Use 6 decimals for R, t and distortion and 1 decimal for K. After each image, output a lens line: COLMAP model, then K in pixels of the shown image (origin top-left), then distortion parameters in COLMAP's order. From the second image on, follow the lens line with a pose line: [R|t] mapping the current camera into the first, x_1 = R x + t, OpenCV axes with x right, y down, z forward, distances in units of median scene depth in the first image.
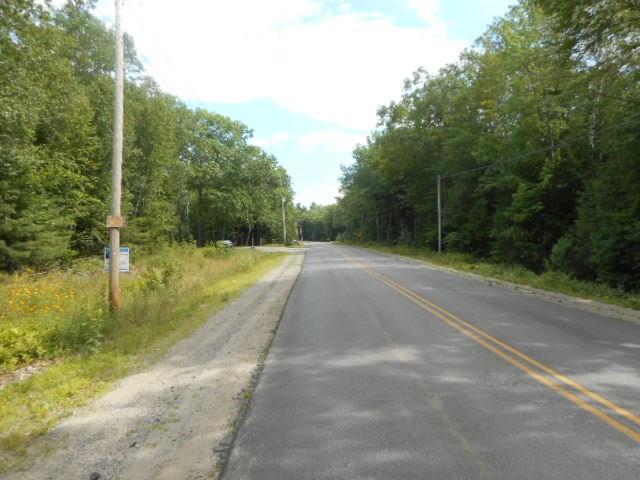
lens RADIAL K [[474.6, 0, 319.8], [0, 474.6, 239.1], [0, 0, 1]] dist [-0.002553, 0.005429]
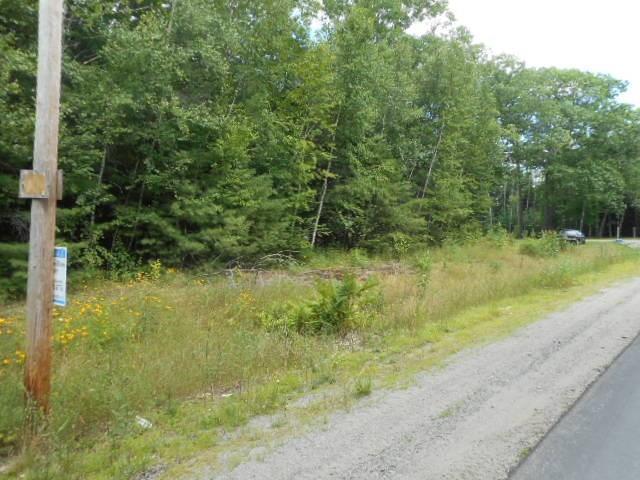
lens RADIAL K [[474.6, 0, 319.5], [0, 474.6, 242.3], [0, 0, 1]] dist [-0.002553, 0.005429]
pose [[0.745088, 0.027078, -0.666416, 0.004236], [-0.006626, 0.999427, 0.033201, -0.000235], [0.666933, -0.020322, 0.744841, 0.134715]]
